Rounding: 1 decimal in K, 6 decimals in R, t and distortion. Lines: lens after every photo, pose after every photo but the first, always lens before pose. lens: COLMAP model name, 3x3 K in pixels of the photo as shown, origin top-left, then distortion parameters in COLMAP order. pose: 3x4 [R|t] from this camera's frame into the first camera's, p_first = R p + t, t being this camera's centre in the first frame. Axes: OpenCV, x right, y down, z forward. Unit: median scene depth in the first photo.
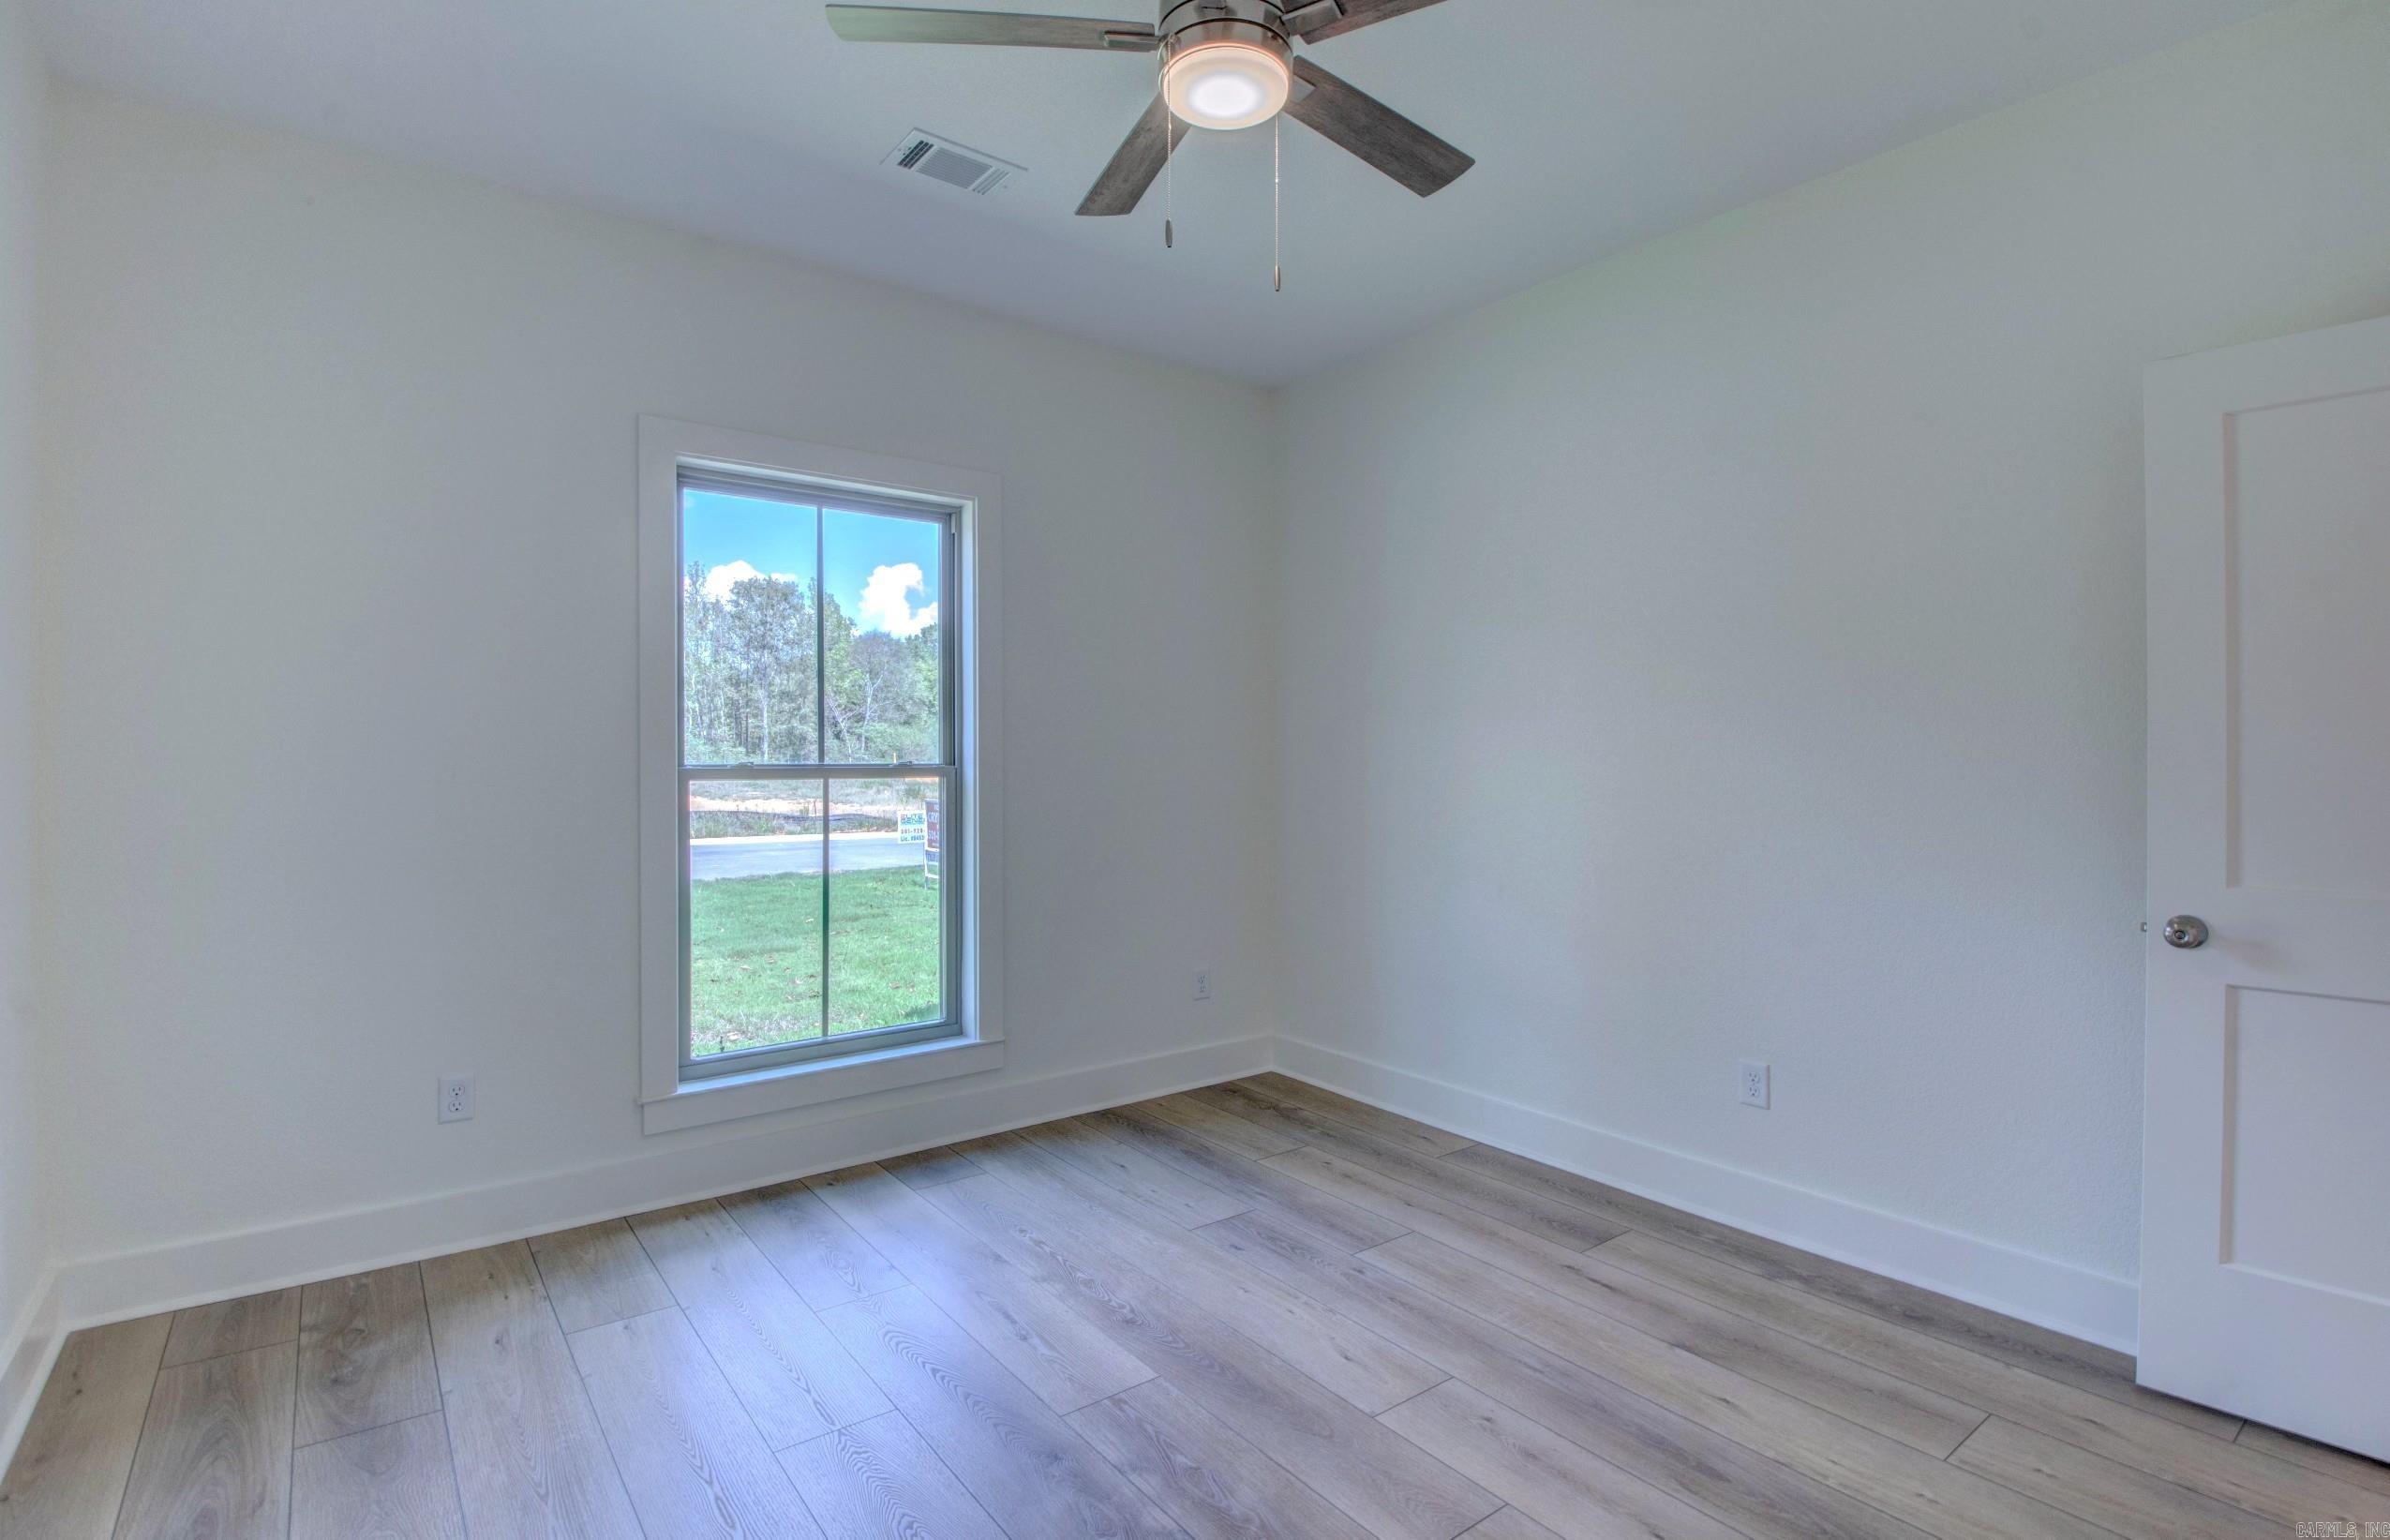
lens RADIAL K [[1079.6, 0, 1183.4], [0, 1079.6, 755.1], [0, 0, 1]] dist [-0.026361, 0.000144]
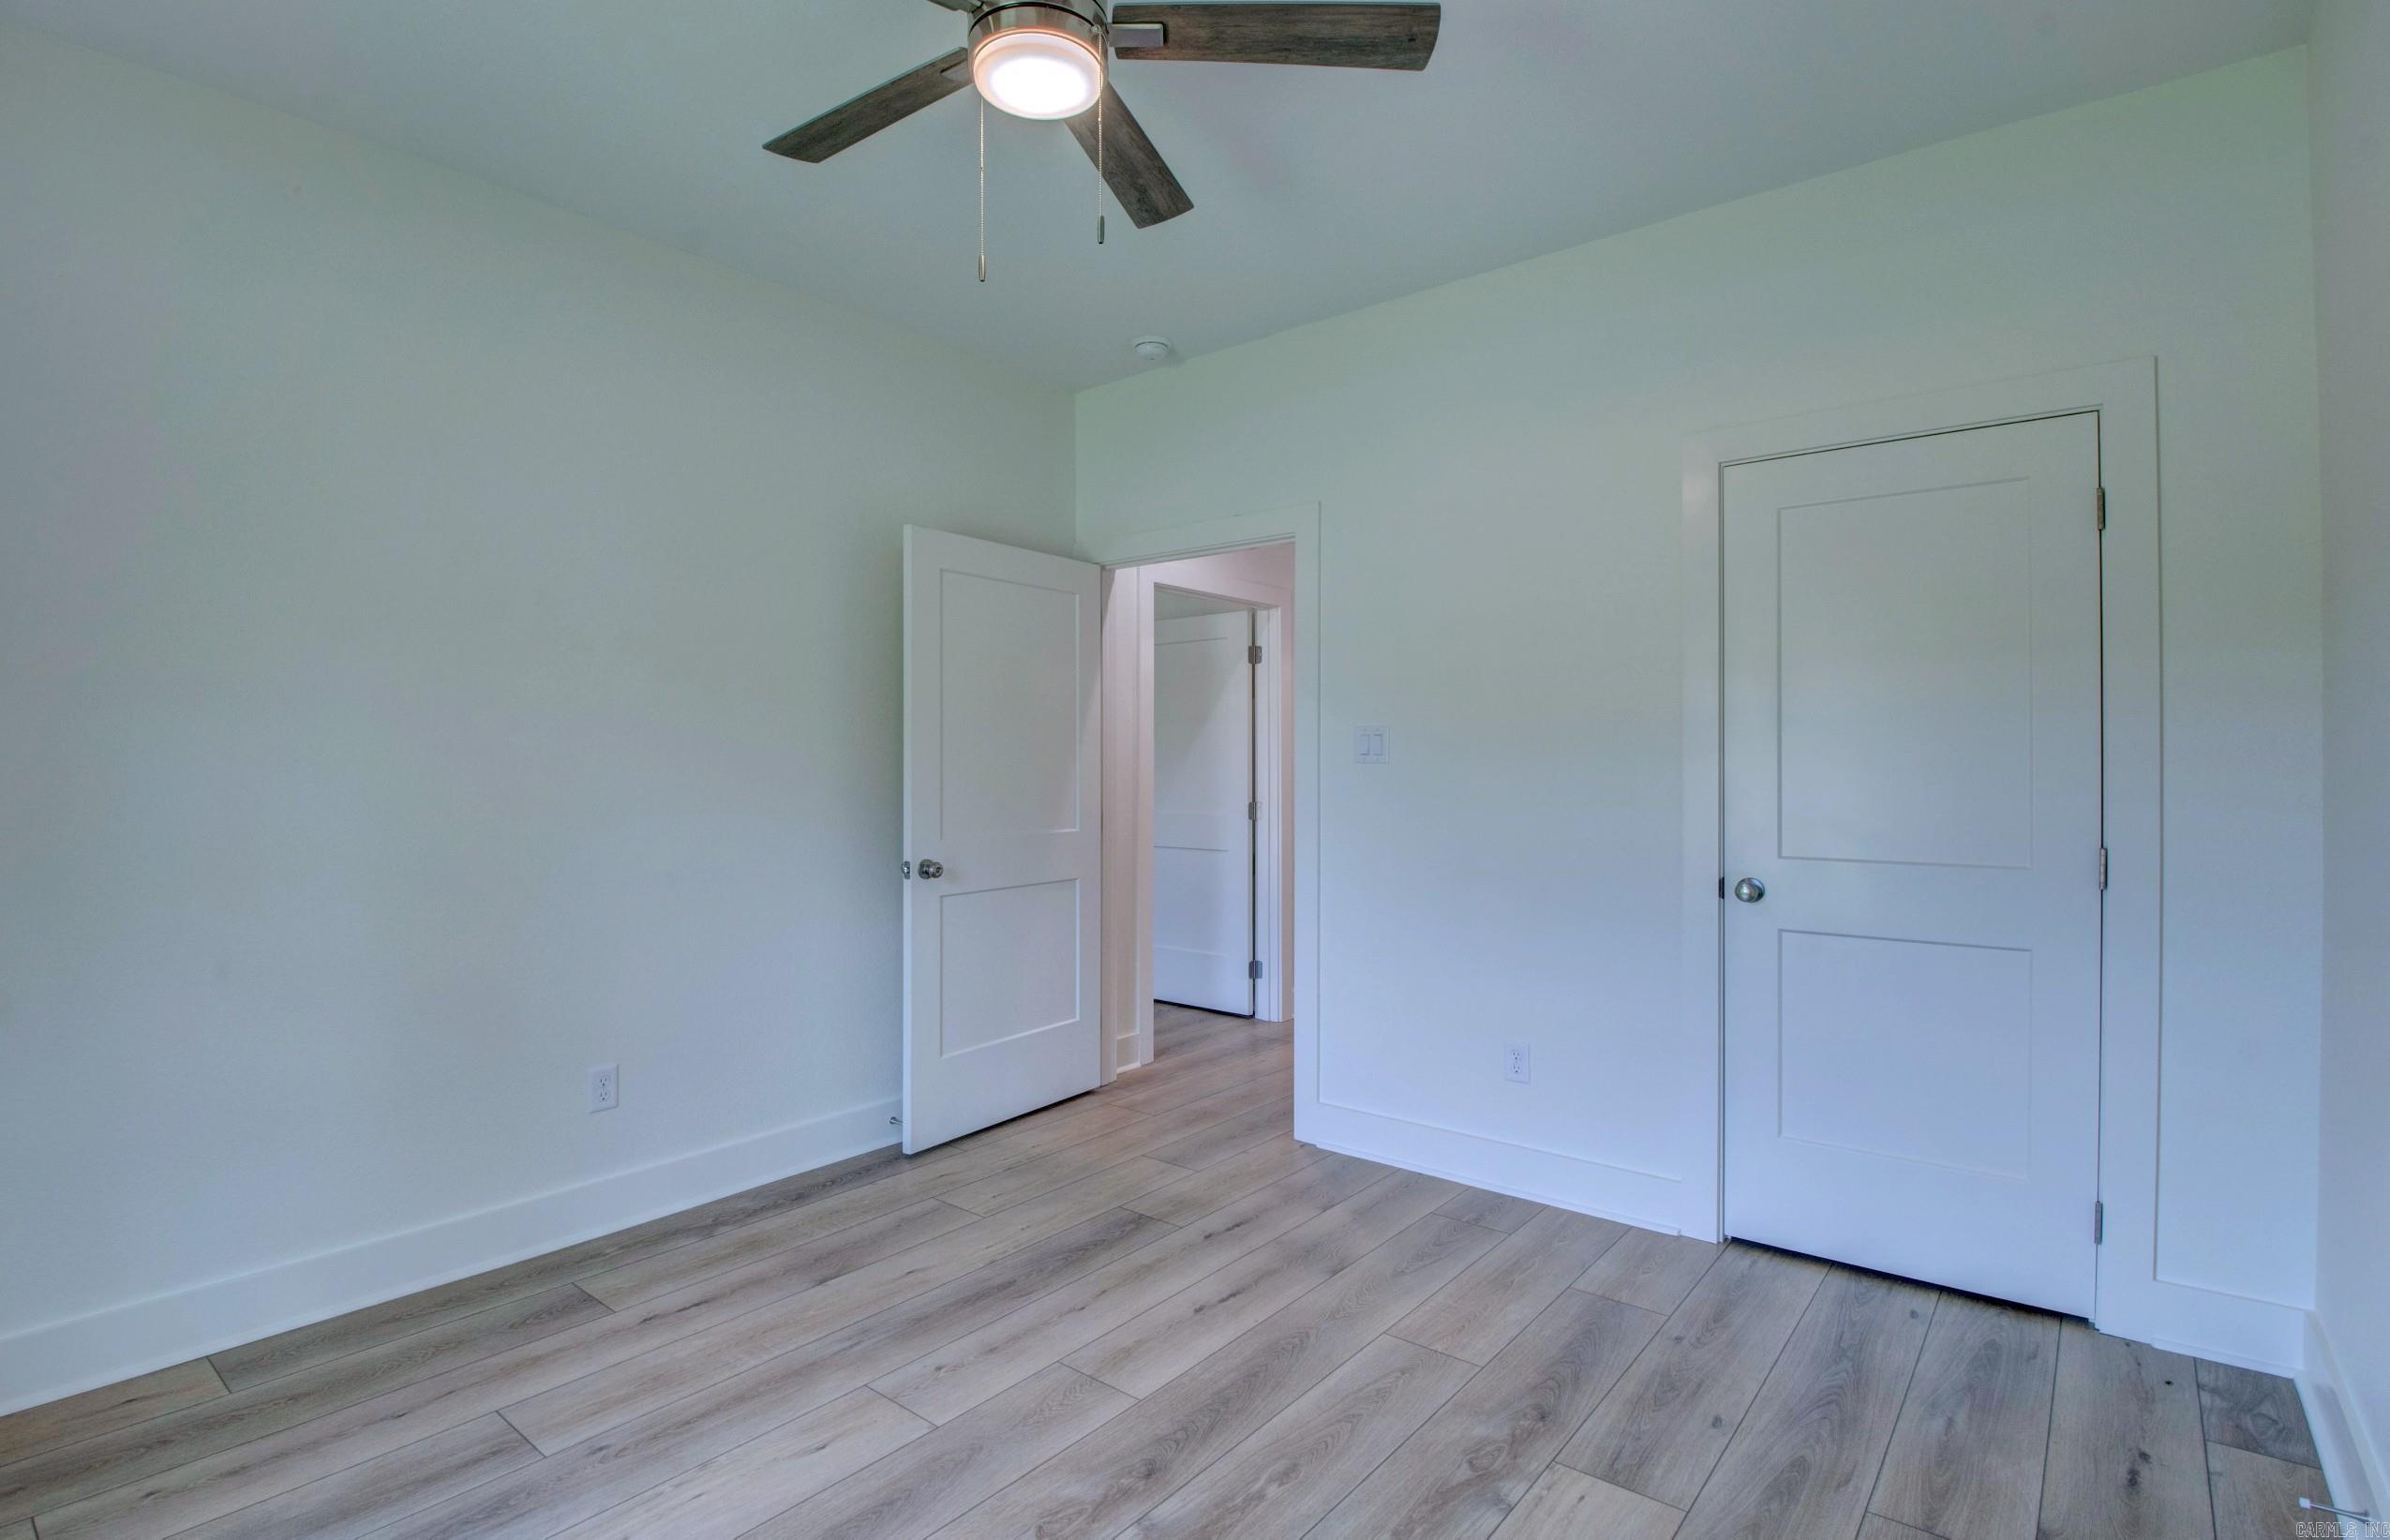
lens RADIAL K [[1143.6, 0, 1175.9], [0, 1143.6, 758.9], [0, 0, 1]] dist [-0.003822, -0.012564]
pose [[-0.226142, 0.001470, 0.974093, -0.706292], [-0.007857, 0.999964, -0.003333, -0.004474], [-0.974063, -0.008407, -0.226123, 0.792137]]
